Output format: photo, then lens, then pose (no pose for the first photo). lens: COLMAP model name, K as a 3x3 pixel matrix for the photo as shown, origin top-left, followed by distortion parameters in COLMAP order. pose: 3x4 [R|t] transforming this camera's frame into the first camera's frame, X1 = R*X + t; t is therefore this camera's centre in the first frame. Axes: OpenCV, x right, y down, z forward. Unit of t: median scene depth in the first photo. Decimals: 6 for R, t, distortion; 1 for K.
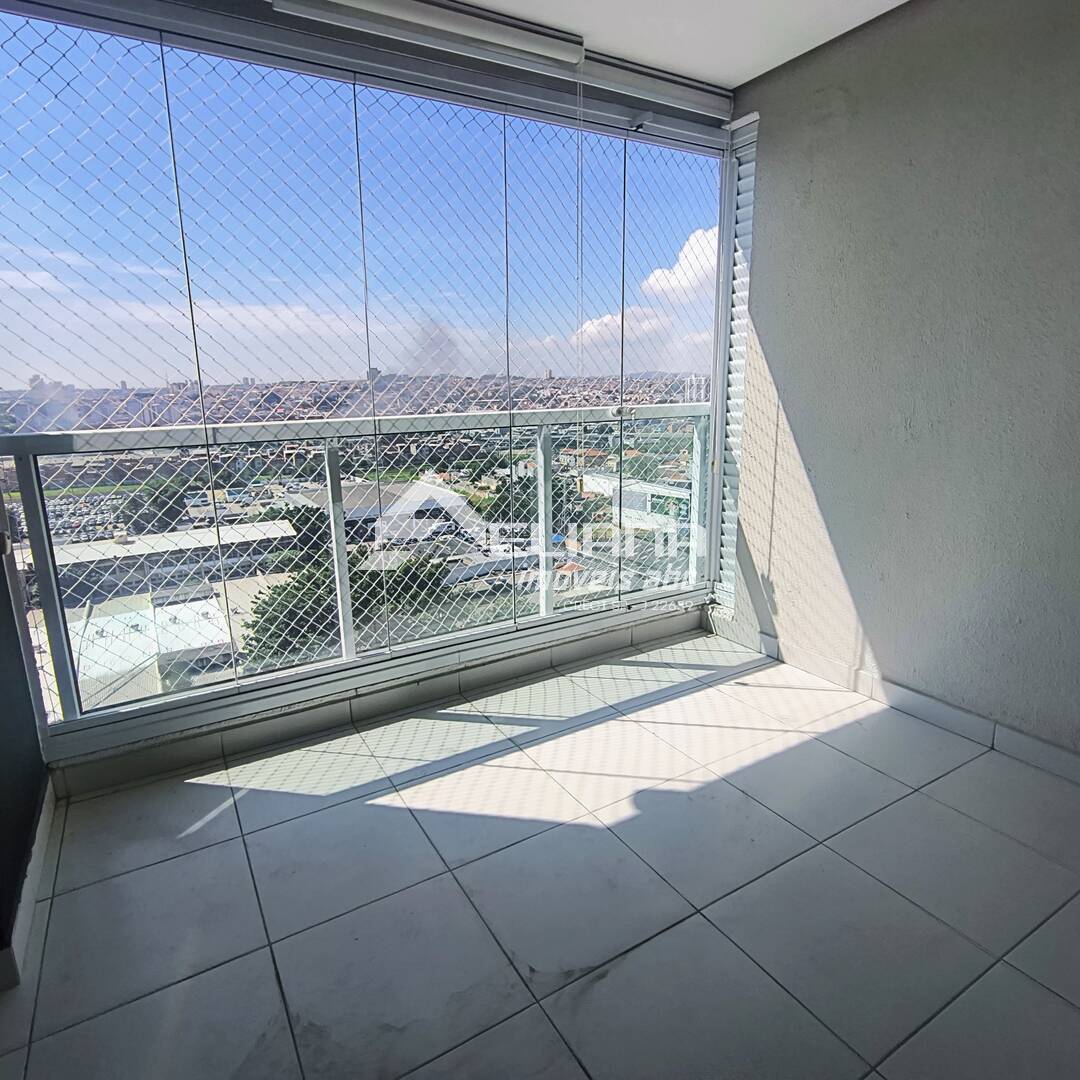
lens RADIAL K [[667.6, 0, 541.4], [0, 667.6, 535.7], [0, 0, 1]] dist [-0.003366, -0.000561]
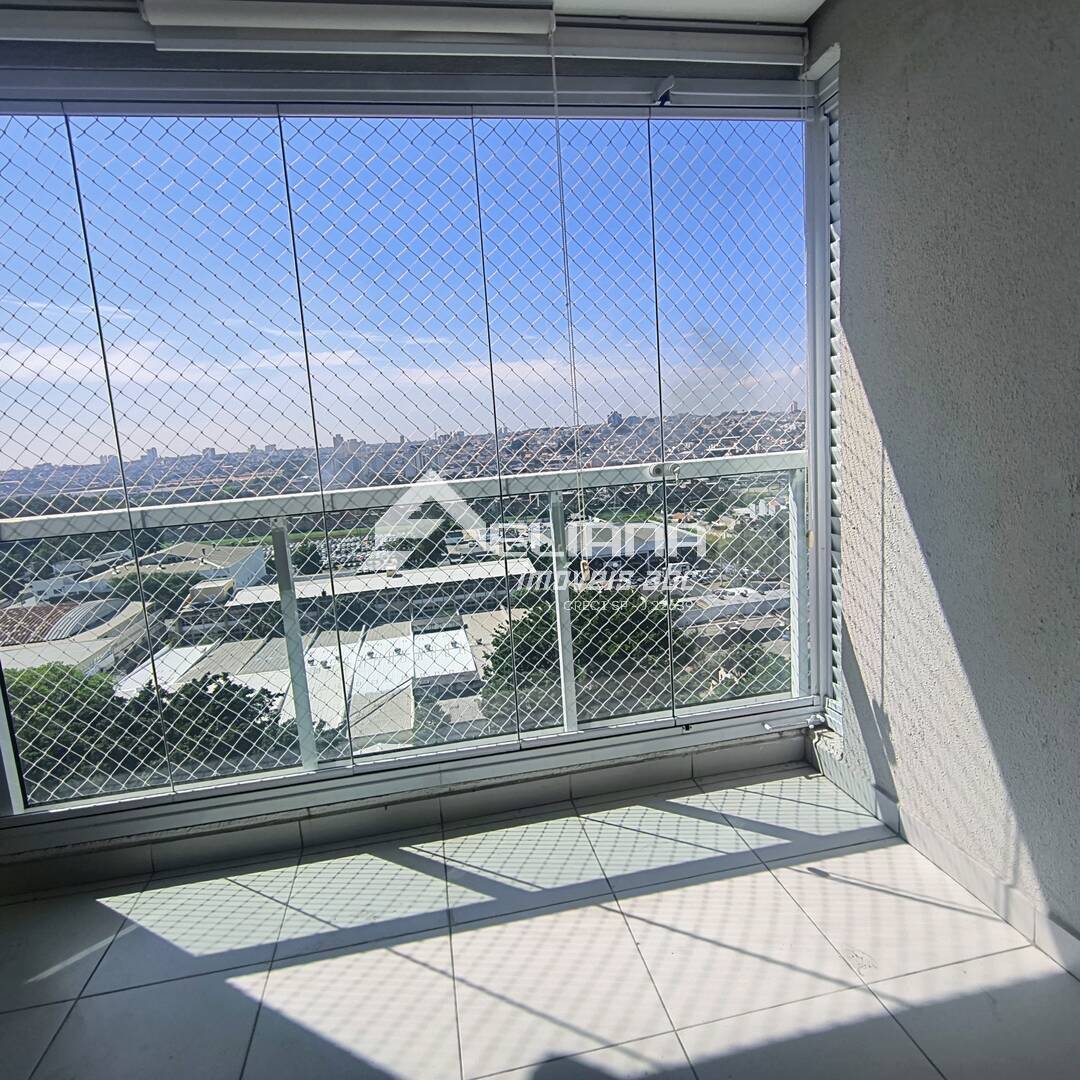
lens RADIAL K [[670.9, 0, 539.0], [0, 670.9, 536.6], [0, 0, 1]] dist [-0.010195, 0.000539]
pose [[0.938230, 0.002722, -0.346002, 0.275804], [-0.022627, 0.998311, -0.053503, -0.072436], [0.345272, 0.058028, 0.936707, 0.266386]]
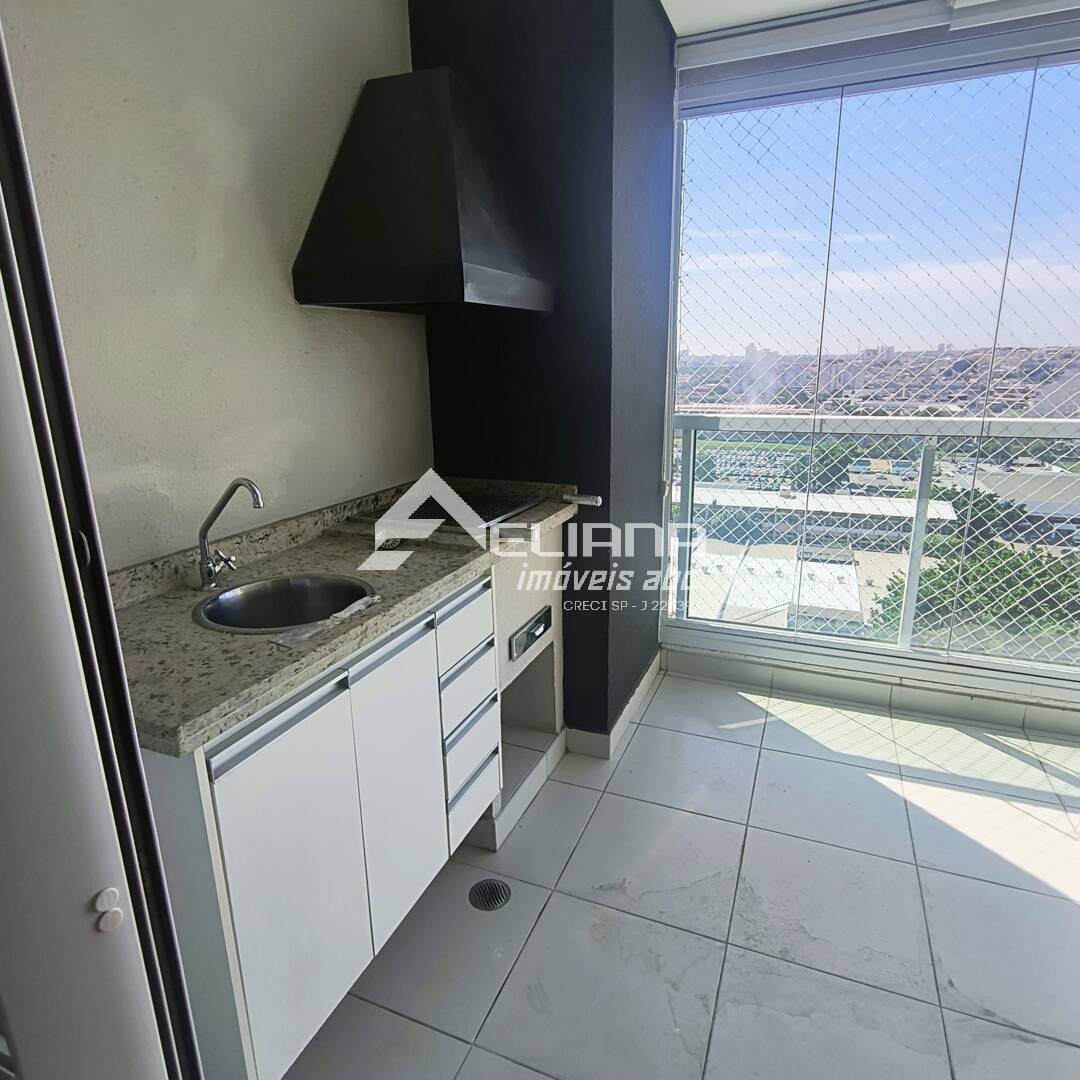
lens RADIAL K [[670.9, 0, 539.0], [0, 670.9, 536.6], [0, 0, 1]] dist [-0.010195, 0.000539]
pose [[0.595161, 0.212540, -0.774991, 0.137873], [-0.175211, 0.975509, 0.132977, -0.022788], [0.784273, 0.056644, 0.617824, -0.090000]]
